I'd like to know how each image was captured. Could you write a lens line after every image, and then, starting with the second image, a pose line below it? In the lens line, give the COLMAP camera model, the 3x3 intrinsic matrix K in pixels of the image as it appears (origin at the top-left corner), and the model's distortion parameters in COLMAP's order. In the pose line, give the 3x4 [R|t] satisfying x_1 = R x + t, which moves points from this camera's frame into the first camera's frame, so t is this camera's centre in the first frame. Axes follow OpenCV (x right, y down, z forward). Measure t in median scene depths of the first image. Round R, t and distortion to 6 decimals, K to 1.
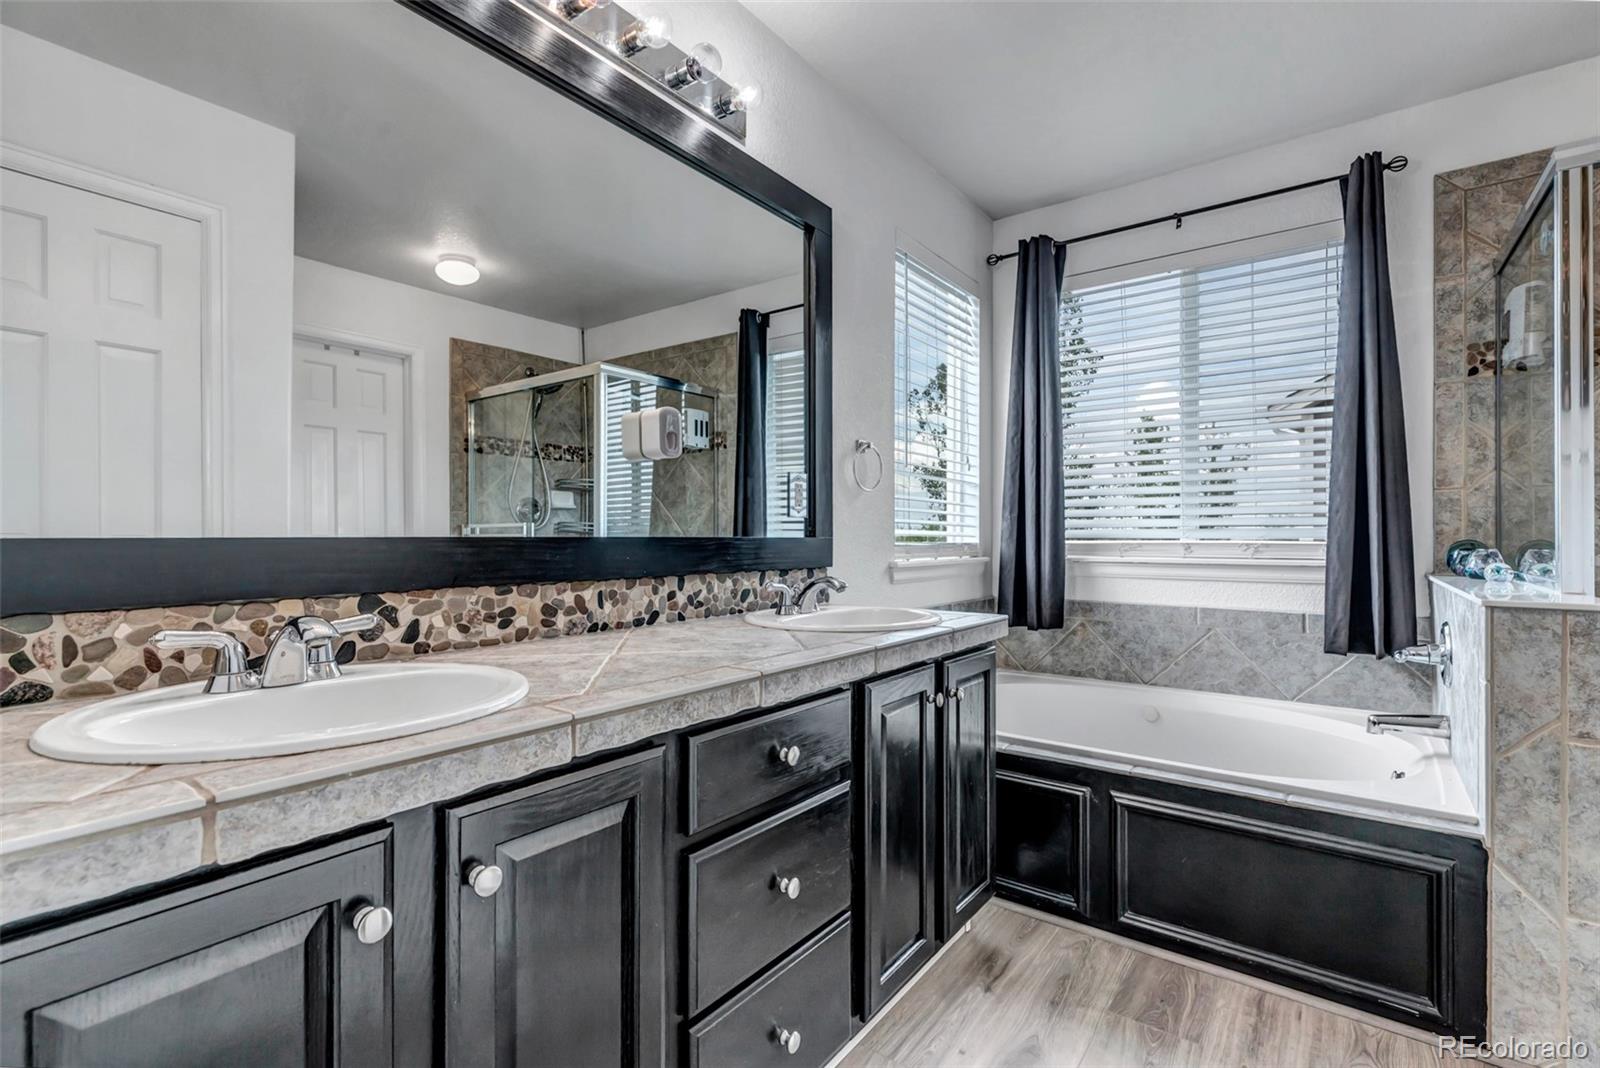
lens RADIAL K [[735.4, 0, 803.6], [0, 735.4, 533.0], [0, 0, 1]] dist [0.001017, 0.000283]
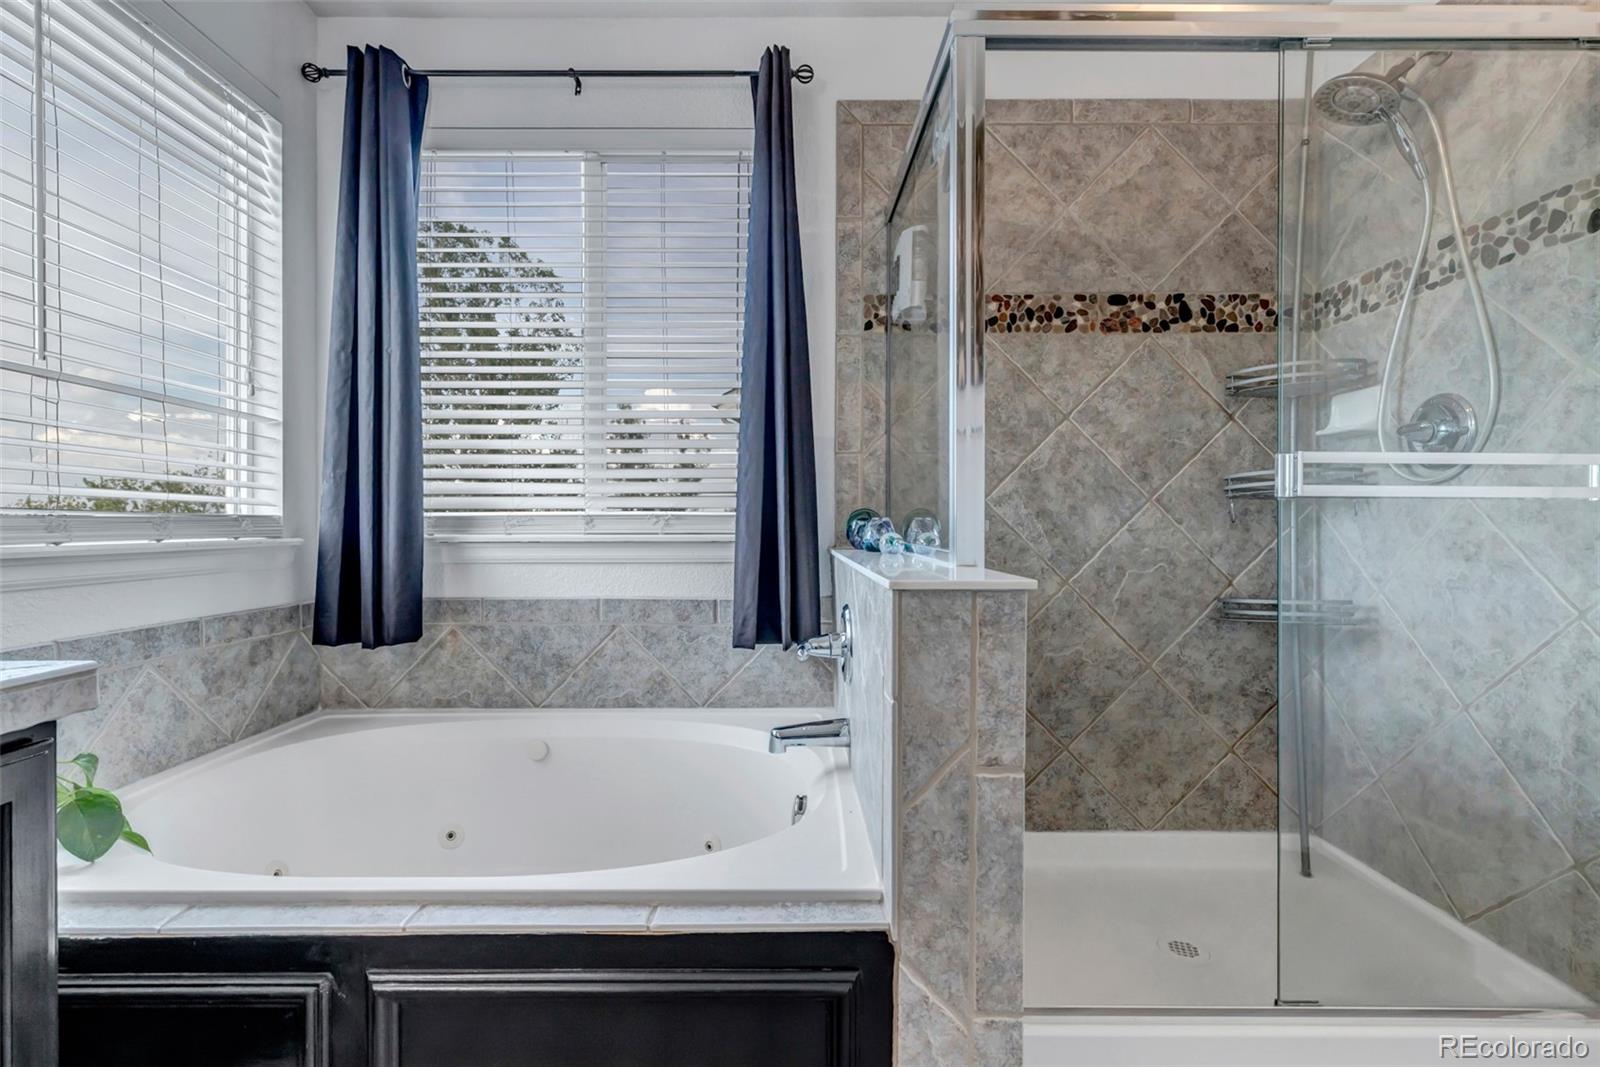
lens RADIAL K [[735.4, 0, 803.6], [0, 735.4, 532.5], [0, 0, 1]] dist [0.001017, 0.000283]
pose [[0.786803, -0.009679, 0.617128, 0.280110], [-0.002079, 0.999830, 0.018332, 0.021563], [-0.617200, -0.015707, 0.786649, 0.327588]]
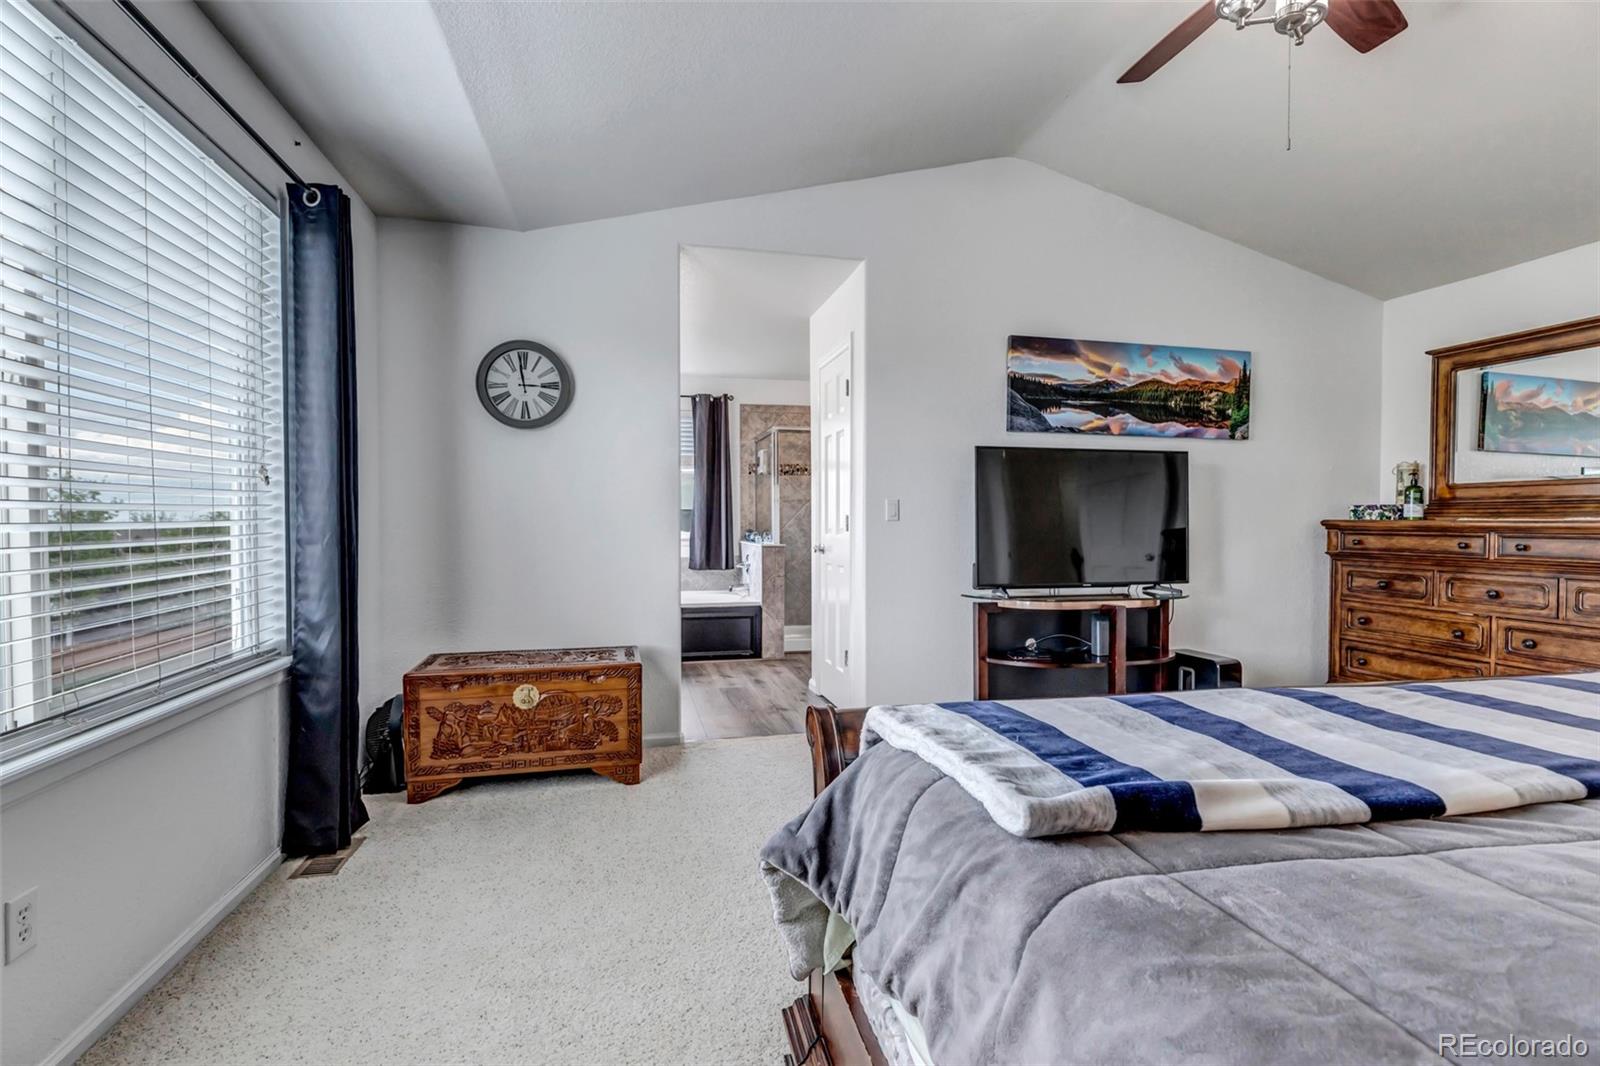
lens RADIAL K [[735.4, 0, 803.6], [0, 735.4, 532.0], [0, 0, 1]] dist [0.001017, 0.000283]
pose [[0.641700, -0.015703, 0.766795, -1.263022], [-0.000249, 0.999786, 0.020683, -0.040690], [-0.766955, -0.013464, 0.641559, -1.103423]]
